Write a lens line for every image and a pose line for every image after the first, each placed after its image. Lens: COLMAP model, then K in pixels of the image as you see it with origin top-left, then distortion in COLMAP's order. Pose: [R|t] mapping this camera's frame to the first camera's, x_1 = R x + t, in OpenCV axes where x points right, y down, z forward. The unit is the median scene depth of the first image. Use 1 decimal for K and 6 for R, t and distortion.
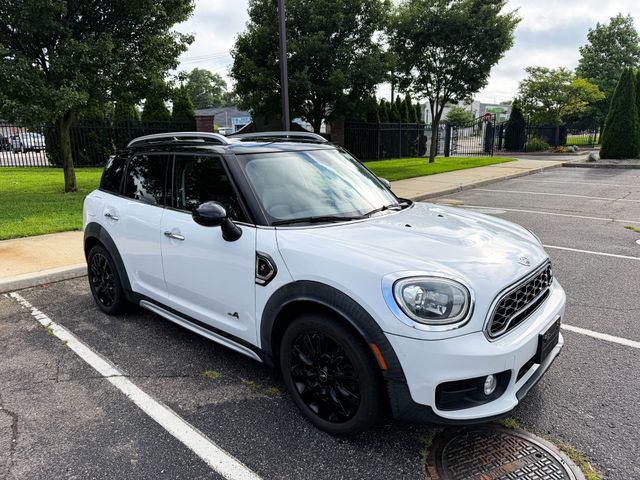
lens RADIAL K [[452.7, 0, 313.3], [0, 452.7, 241.4], [0, 0, 1]] dist [0.026407, -0.029476]
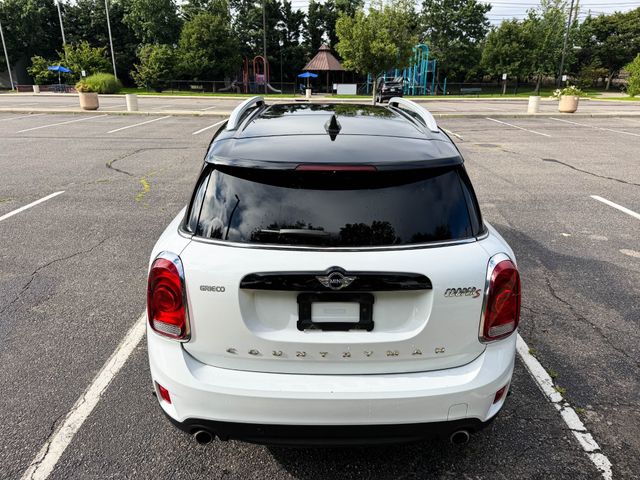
lens RADIAL K [[452.7, 0, 322.8], [0, 452.7, 240.2], [0, 0, 1]] dist [0.026407, -0.029476]
pose [[-0.686063, -0.226569, 0.691364, -0.846740], [0.178317, 0.868924, 0.461708, -0.431097], [-0.705351, 0.440043, -0.555735, 1.710845]]
